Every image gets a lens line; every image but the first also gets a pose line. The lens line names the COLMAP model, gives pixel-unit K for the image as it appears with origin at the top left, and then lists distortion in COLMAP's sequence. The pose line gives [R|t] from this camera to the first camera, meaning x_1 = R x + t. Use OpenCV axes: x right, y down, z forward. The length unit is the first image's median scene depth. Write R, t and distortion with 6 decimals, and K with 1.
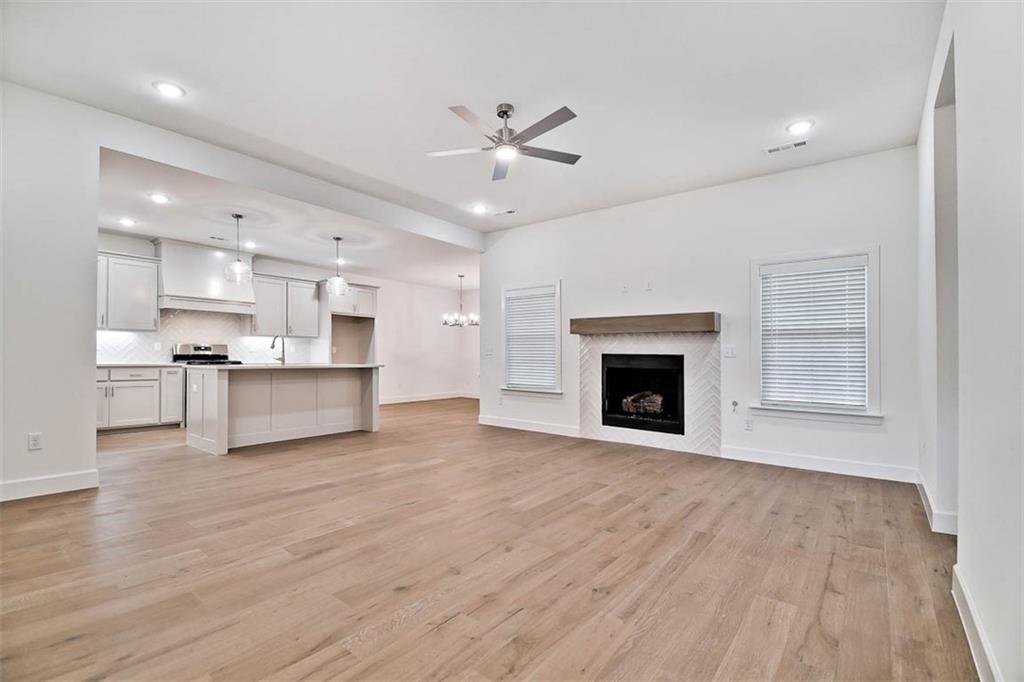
lens RADIAL K [[453.8, 0, 502.9], [0, 453.8, 350.0], [0, 0, 1]] dist [0.006290, -0.003205]
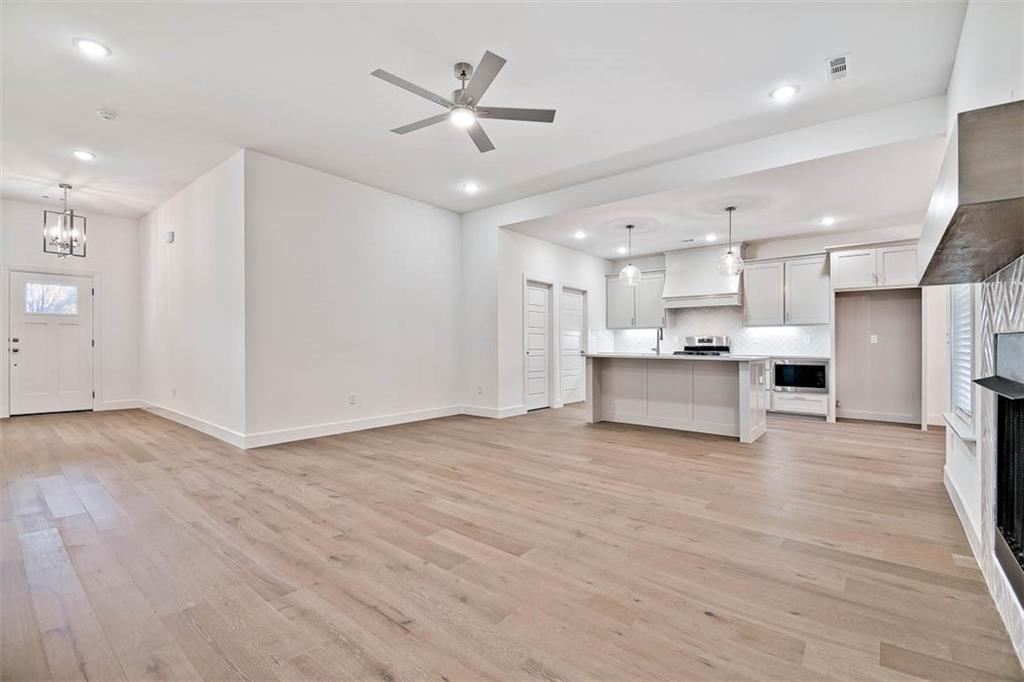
lens RADIAL K [[453.8, 0, 510.2], [0, 453.8, 349.1], [0, 0, 1]] dist [0.006290, -0.003205]
pose [[-0.014573, 0.001736, -0.999892, 0.594193], [0.006135, 0.999980, 0.001647, 0.017073], [0.999875, -0.006111, -0.014583, 0.715507]]
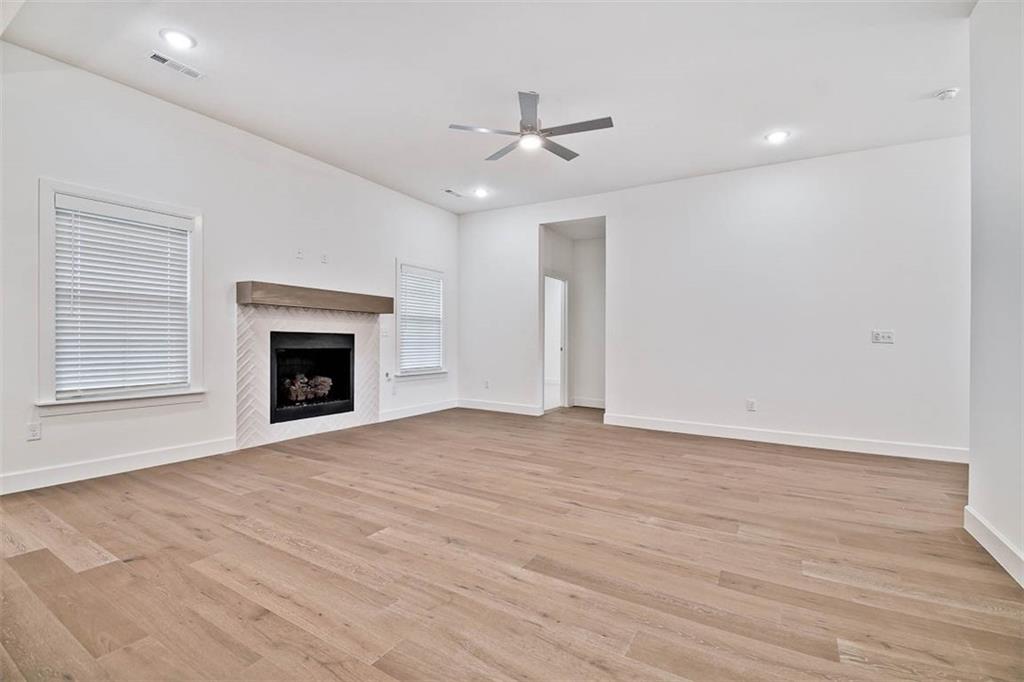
lens RADIAL K [[453.8, 0, 515.6], [0, 453.8, 339.3], [0, 0, 1]] dist [0.006290, -0.003205]
pose [[-0.149173, -0.013646, 0.988717, -0.659836], [-0.026693, 0.999596, 0.009769, 0.003655], [-0.988451, -0.024935, -0.149477, 0.774443]]
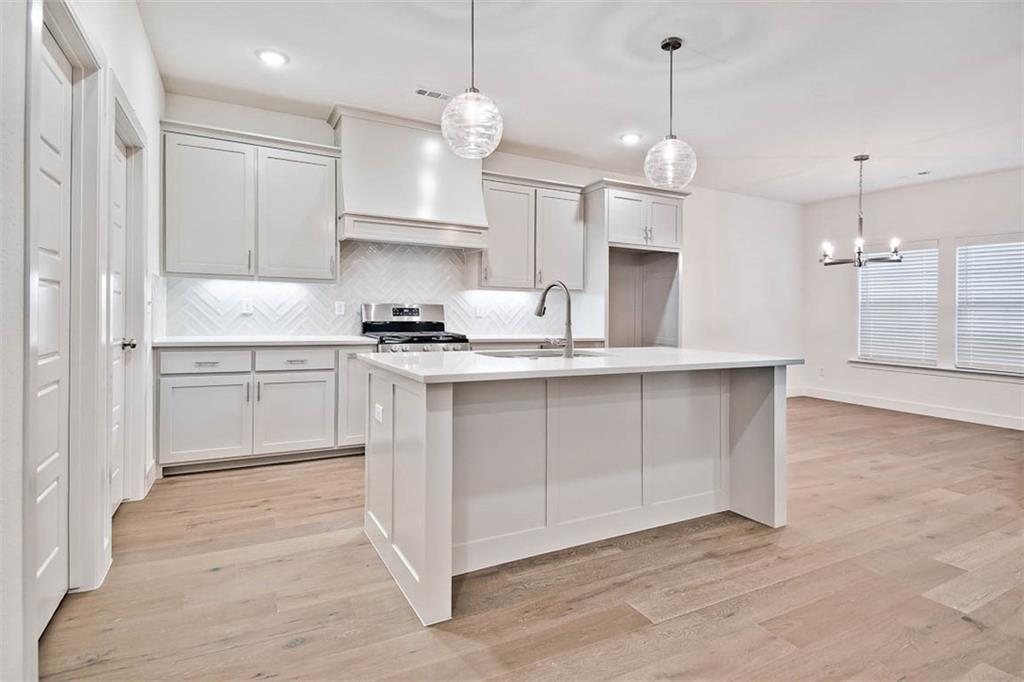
lens RADIAL K [[513.2, 0, 507.7], [0, 513.2, 344.9], [0, 0, 1]] dist [0.006855, -0.001285]
pose [[0.916980, 0.027505, -0.397984, -0.374890], [-0.002225, 0.997957, 0.063844, -0.003273], [0.398927, -0.057658, 0.915168, 0.602756]]
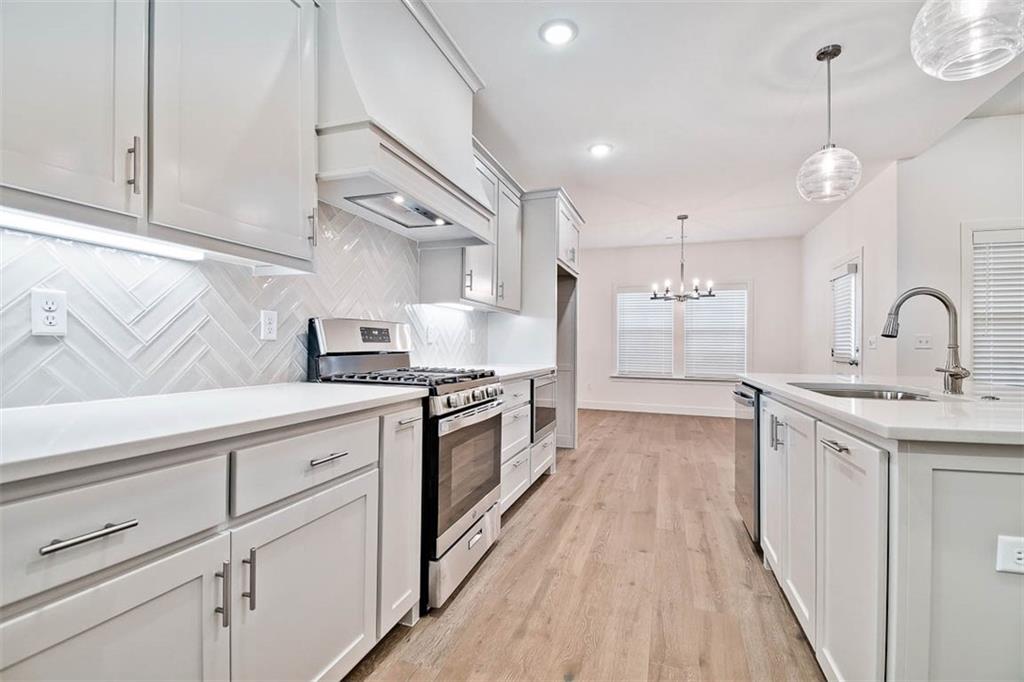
lens RADIAL K [[453.8, 0, 509.7], [0, 453.8, 340.4], [0, 0, 1]] dist [0.006290, -0.003205]
pose [[0.941017, 0.001847, 0.338354, -0.899198], [-0.002633, 0.999995, 0.001864, 0.001302], [-0.338349, -0.002645, 0.941017, 0.872897]]
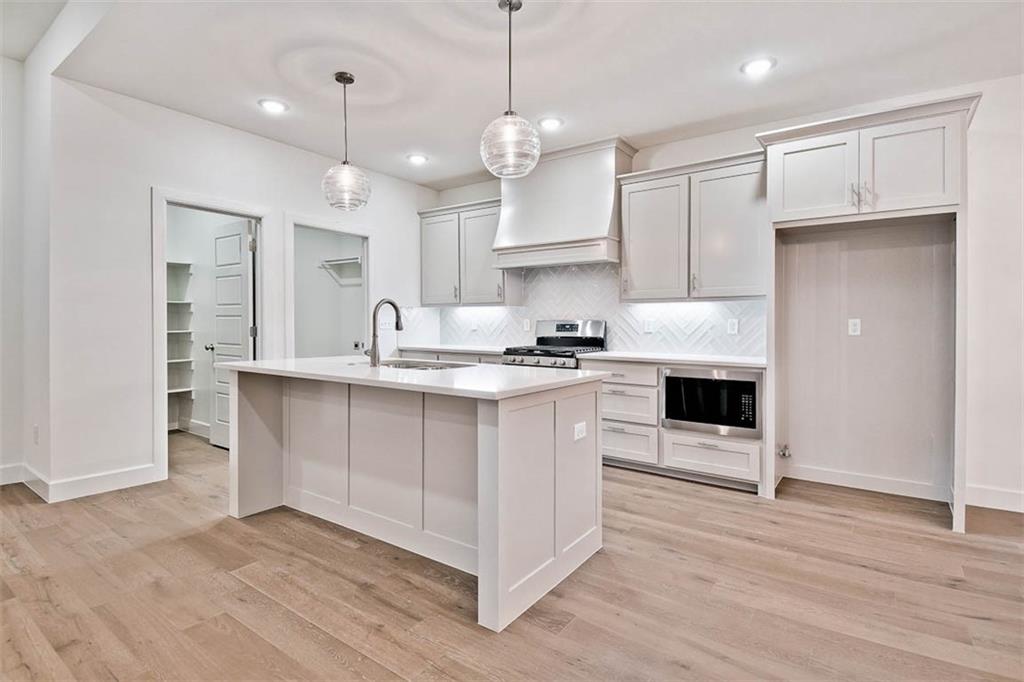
lens RADIAL K [[513.2, 0, 507.1], [0, 513.2, 339.5], [0, 0, 1]] dist [0.006855, -0.001285]
pose [[0.053984, 0.013418, -0.998452, 0.030928], [0.001137, 0.999908, 0.013499, 0.004963], [0.998541, -0.001864, 0.053964, 1.167106]]
